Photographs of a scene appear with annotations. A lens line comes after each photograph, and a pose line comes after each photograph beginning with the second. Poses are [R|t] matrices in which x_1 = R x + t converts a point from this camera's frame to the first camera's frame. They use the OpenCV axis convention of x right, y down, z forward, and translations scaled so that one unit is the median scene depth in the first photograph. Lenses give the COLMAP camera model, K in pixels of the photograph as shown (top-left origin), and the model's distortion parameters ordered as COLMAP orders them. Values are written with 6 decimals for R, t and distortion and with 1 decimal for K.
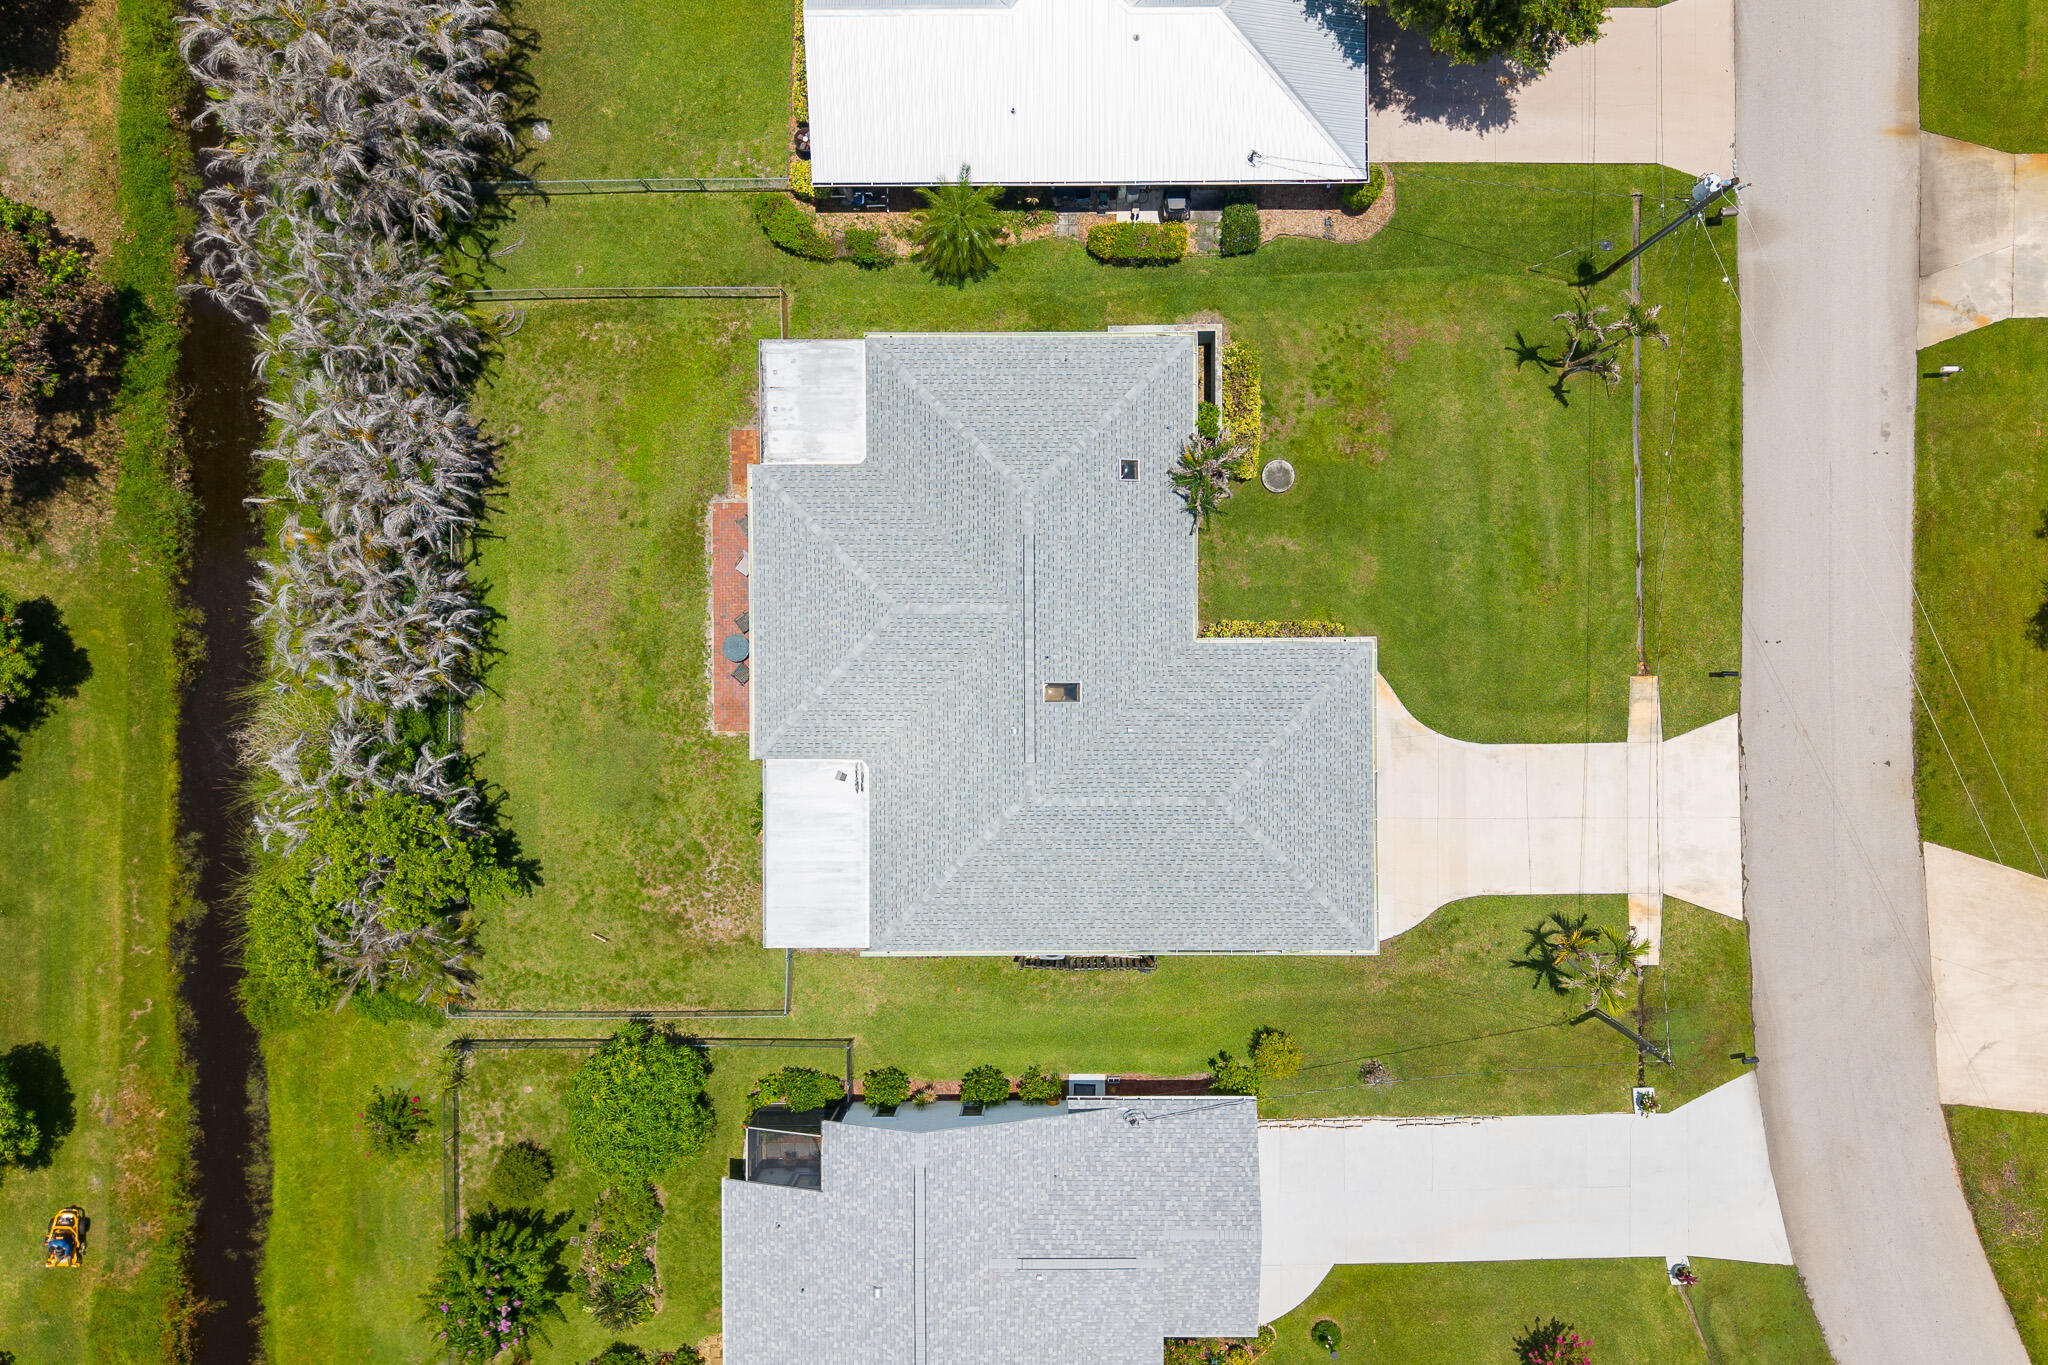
lens RADIAL K [[1369.6, 0, 1024.0], [0, 1369.6, 682.5], [0, 0, 1]] dist [0.020460, -0.004515]
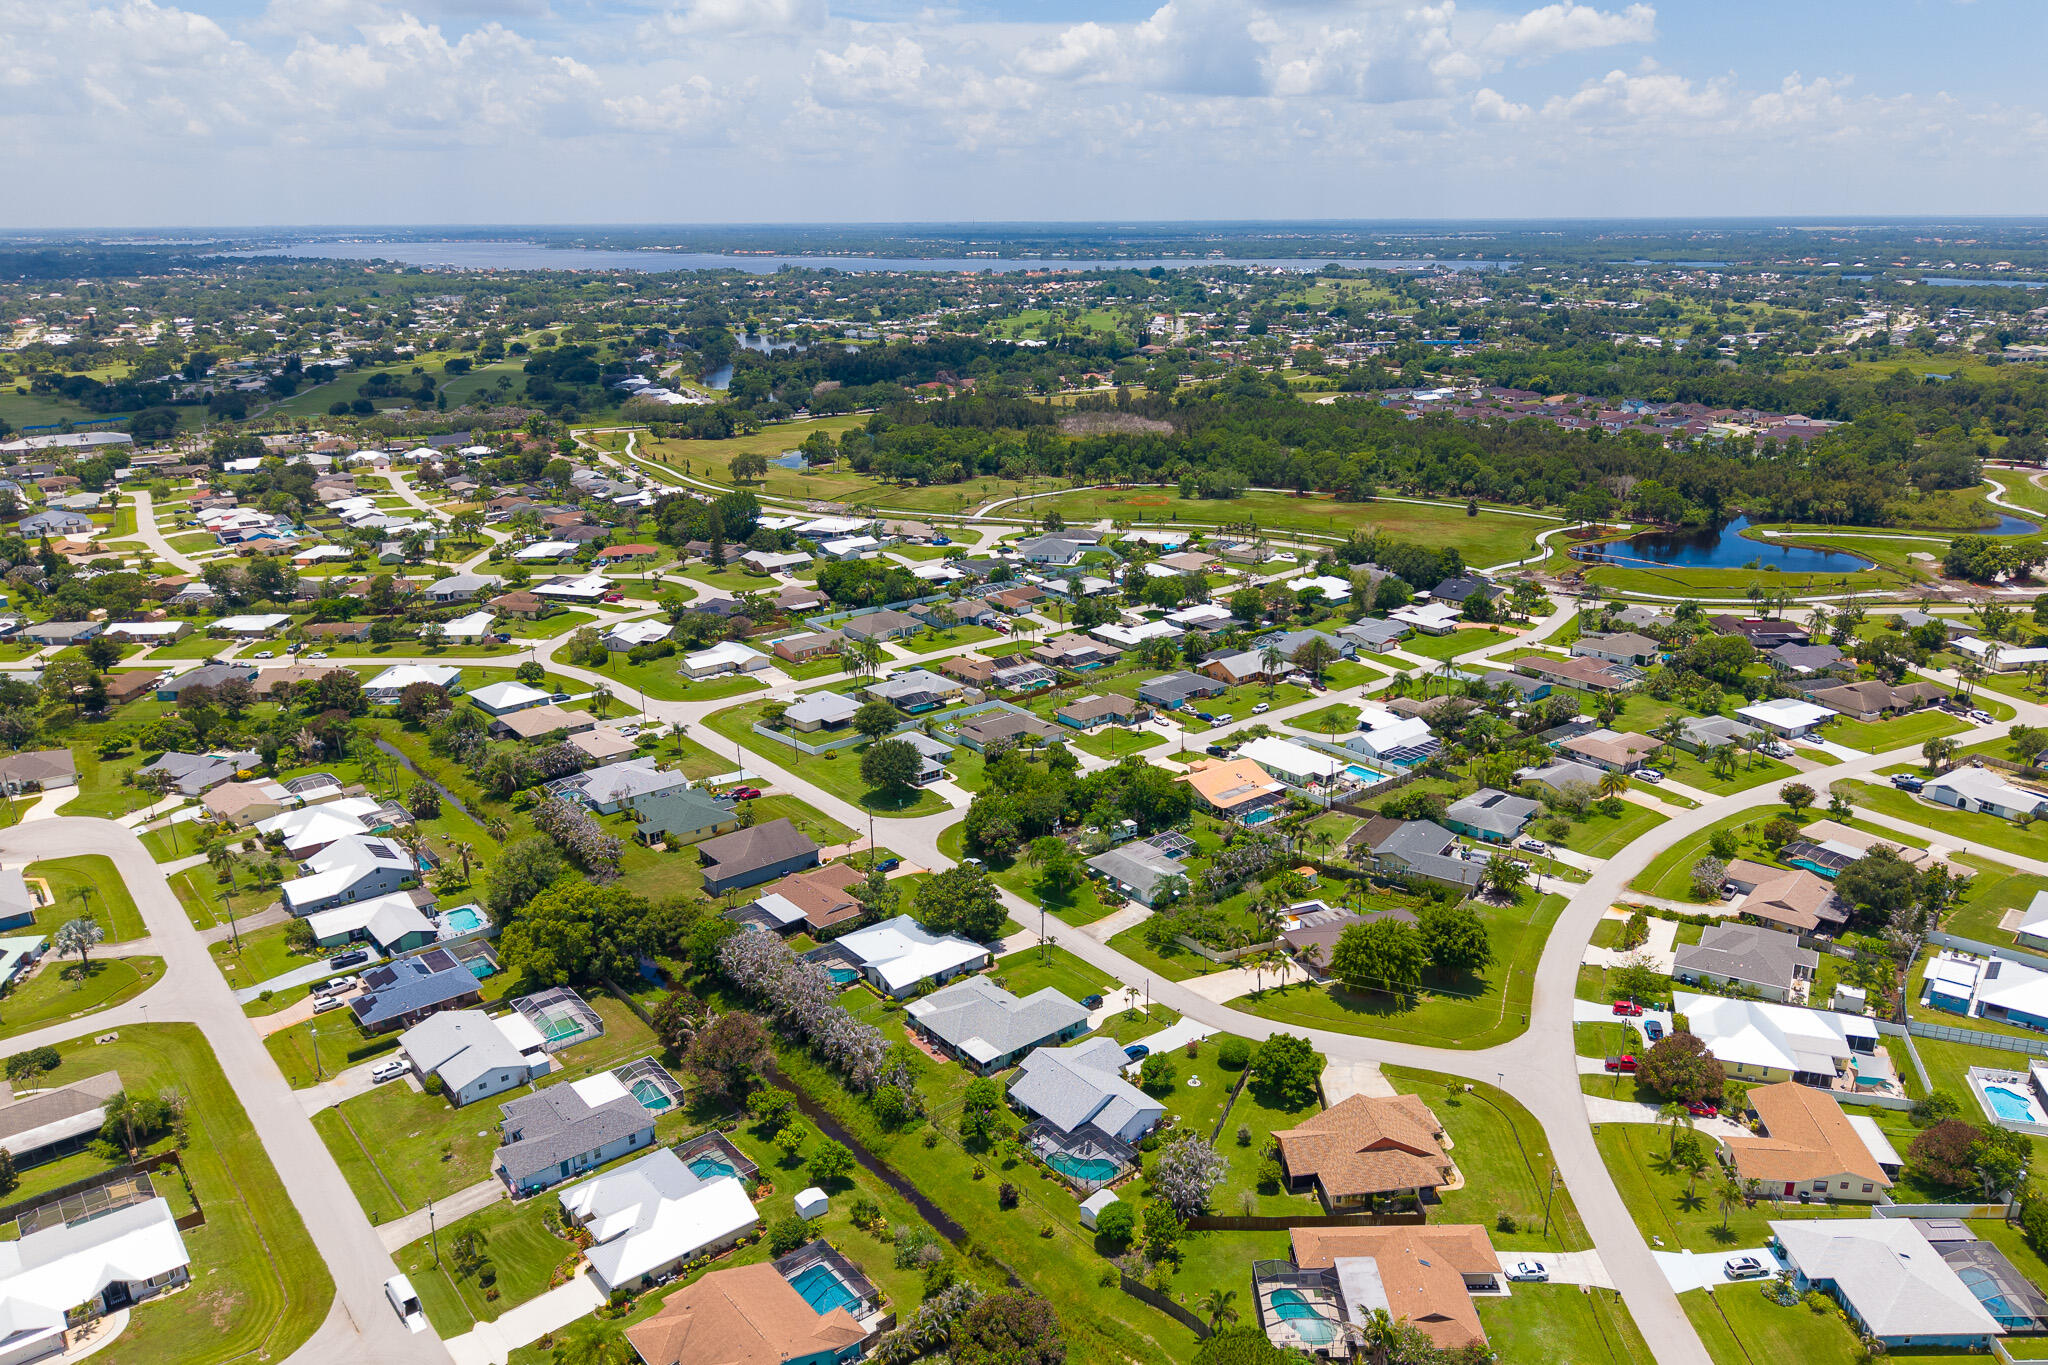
lens RADIAL K [[1487.7, 0, 1069.6], [0, 1487.7, 682.6], [0, 0, 1]] dist [0.000413, -0.002133]
pose [[0.772448, -0.192442, 0.605219, -2.381405], [0.635073, 0.230273, -0.737330, 3.270076], [0.002527, 0.953908, 0.300089, -1.406874]]
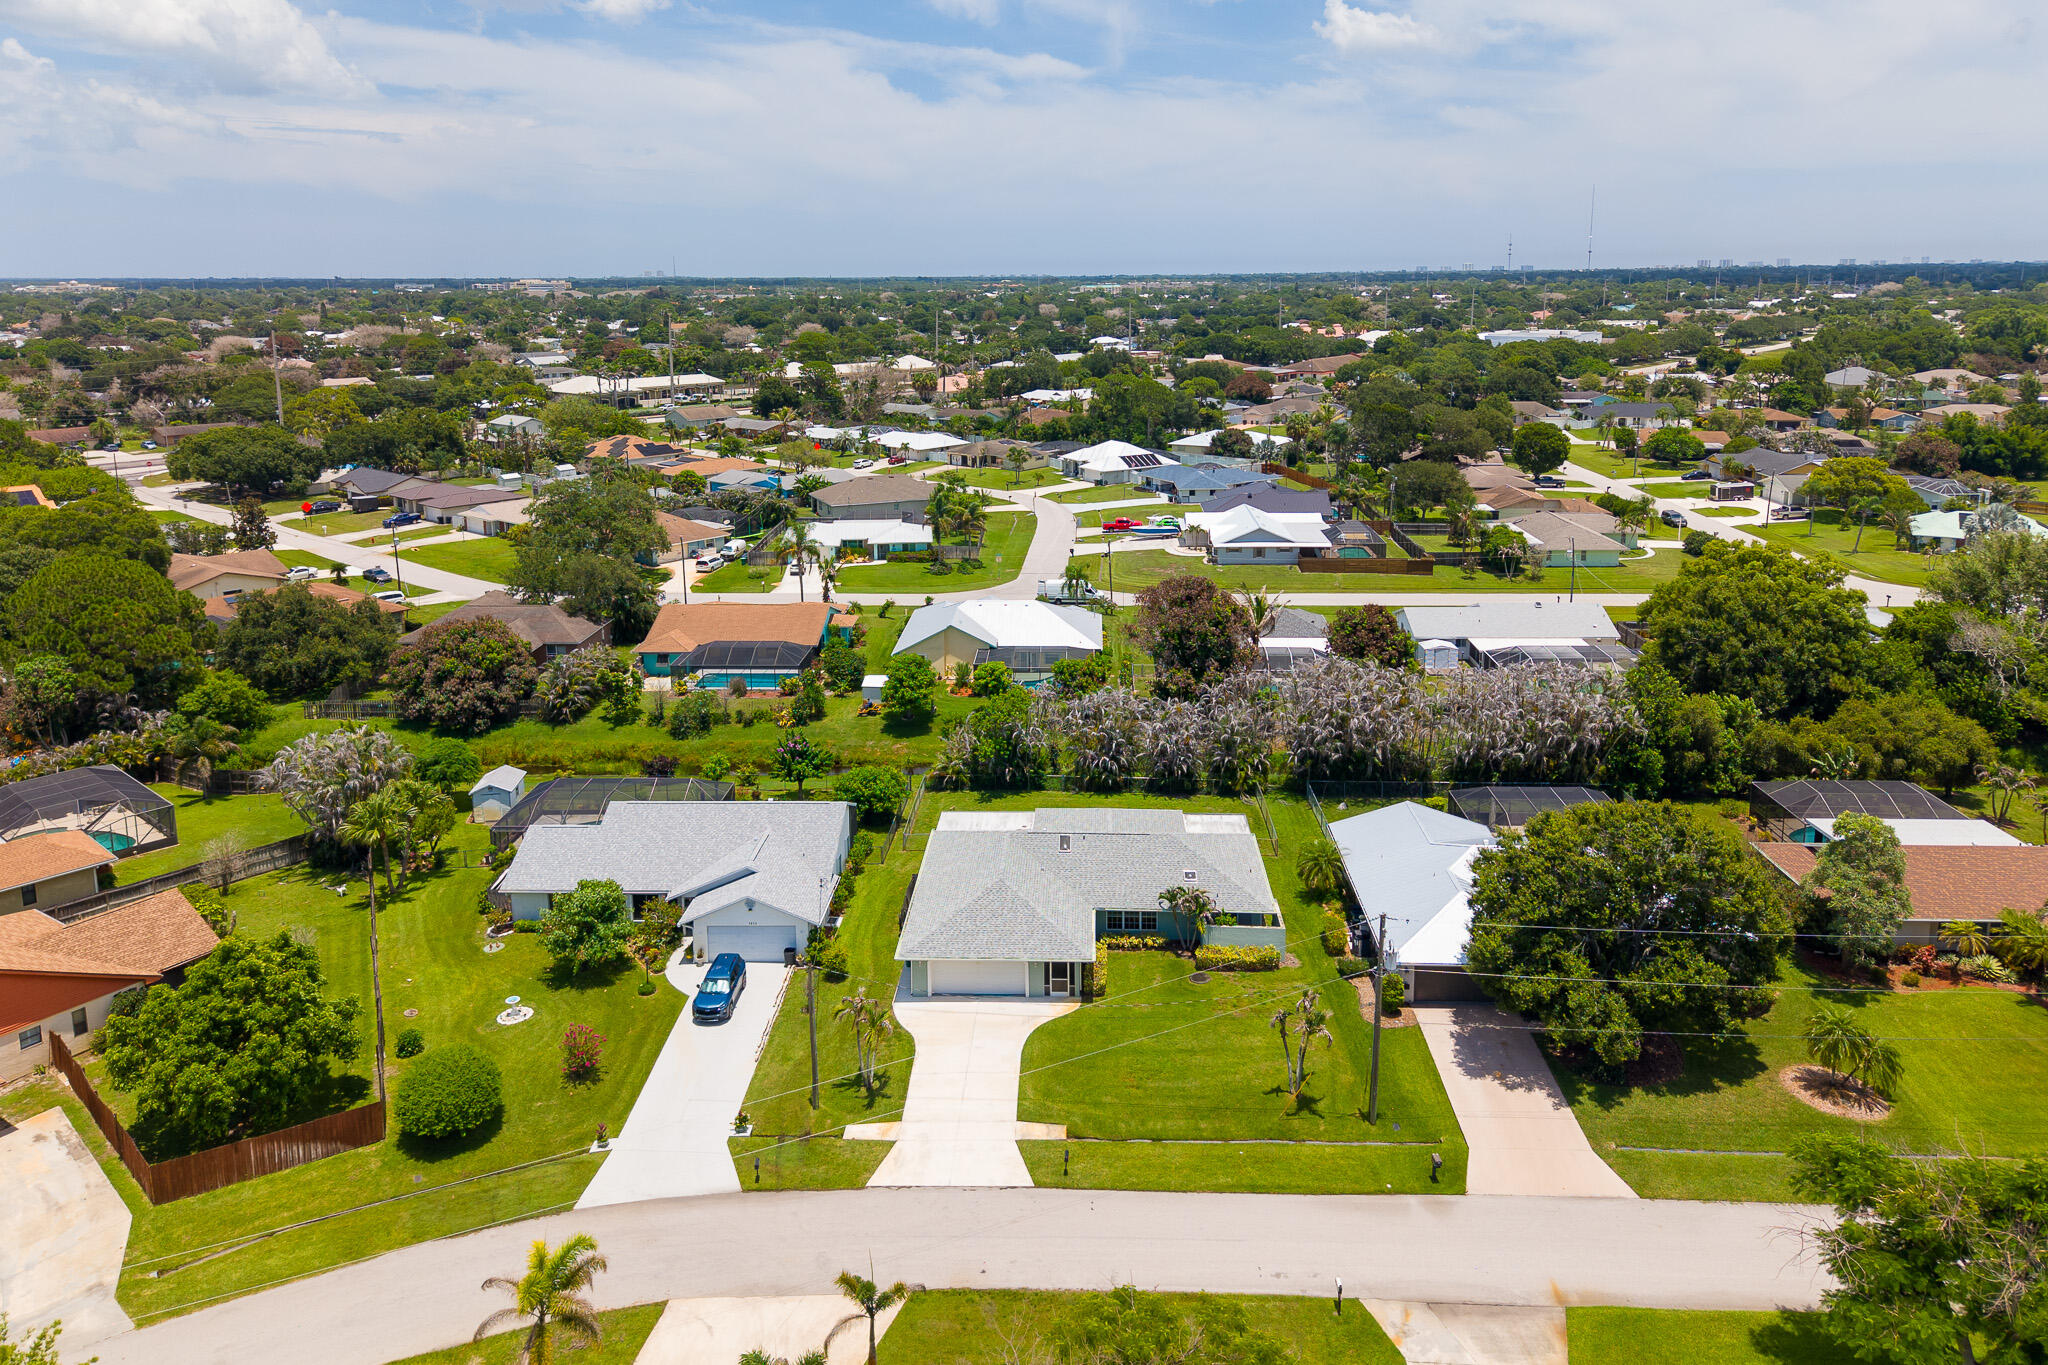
lens RADIAL K [[1389.3, 0, 1048.6], [0, 1389.3, 581.5], [0, 0, 1]] dist [0.019941, -0.002966]
pose [[-0.034682, 0.226067, -0.973494, 1.611522], [-0.999387, -0.003120, 0.034880, -0.032360], [0.004848, 0.974107, 0.226037, 0.196324]]
